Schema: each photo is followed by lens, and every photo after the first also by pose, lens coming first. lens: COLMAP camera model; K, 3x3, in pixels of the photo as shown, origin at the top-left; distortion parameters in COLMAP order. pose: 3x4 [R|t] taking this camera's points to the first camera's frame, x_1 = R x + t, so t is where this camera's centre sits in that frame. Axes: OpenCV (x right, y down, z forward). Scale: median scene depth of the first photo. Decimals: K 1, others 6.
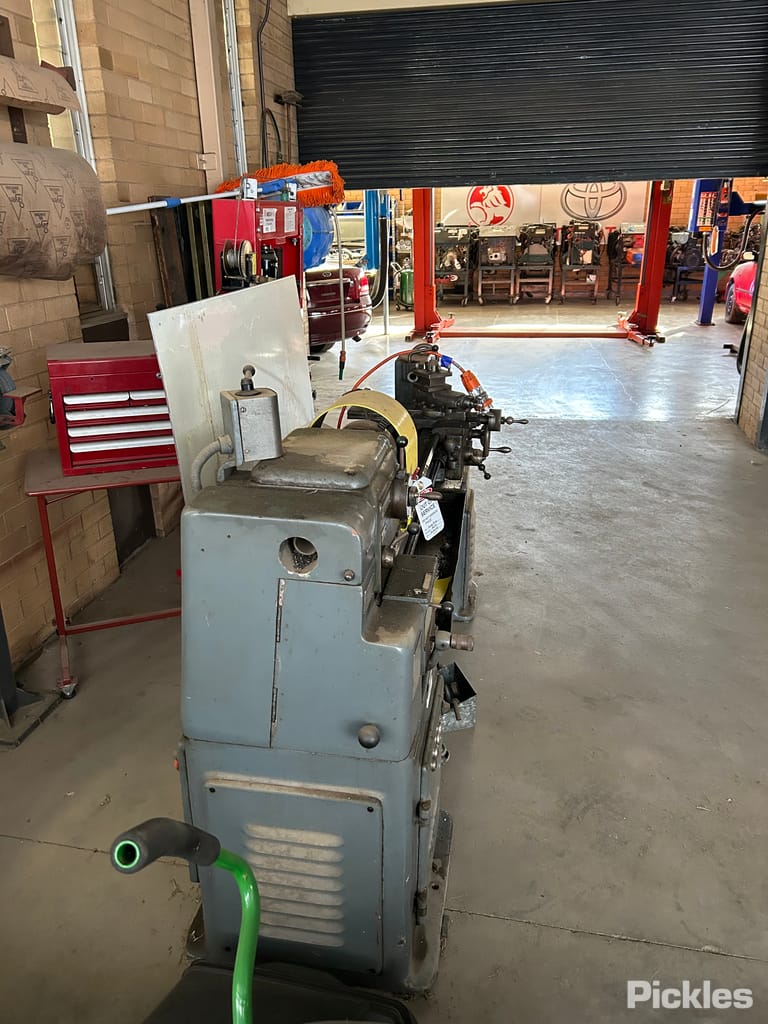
lens RADIAL K [[771.6, 0, 387.7], [0, 771.6, 513.5], [0, 0, 1]] dist [0.032002, -0.015015]
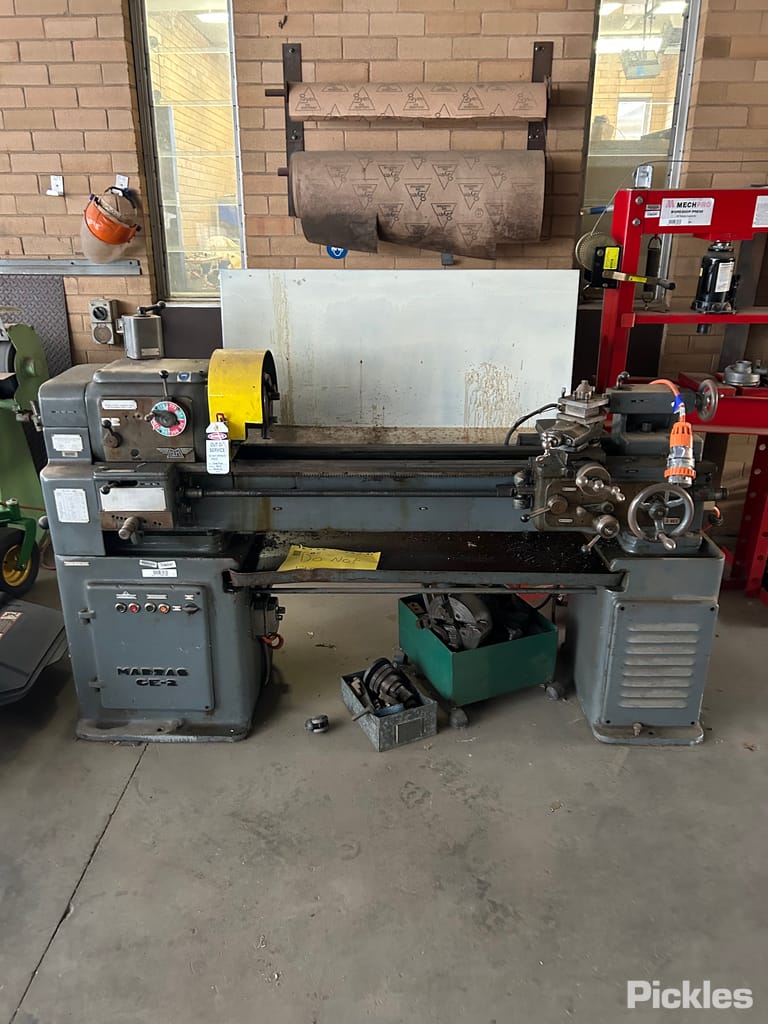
lens RADIAL K [[771.6, 0, 389.1], [0, 771.6, 509.4], [0, 0, 1]] dist [0.032002, -0.015015]
pose [[0.152161, 0.367376, -0.917541, 0.895022], [-0.357994, 0.885799, 0.295299, -0.276205], [0.921242, 0.283541, 0.266303, 0.693527]]
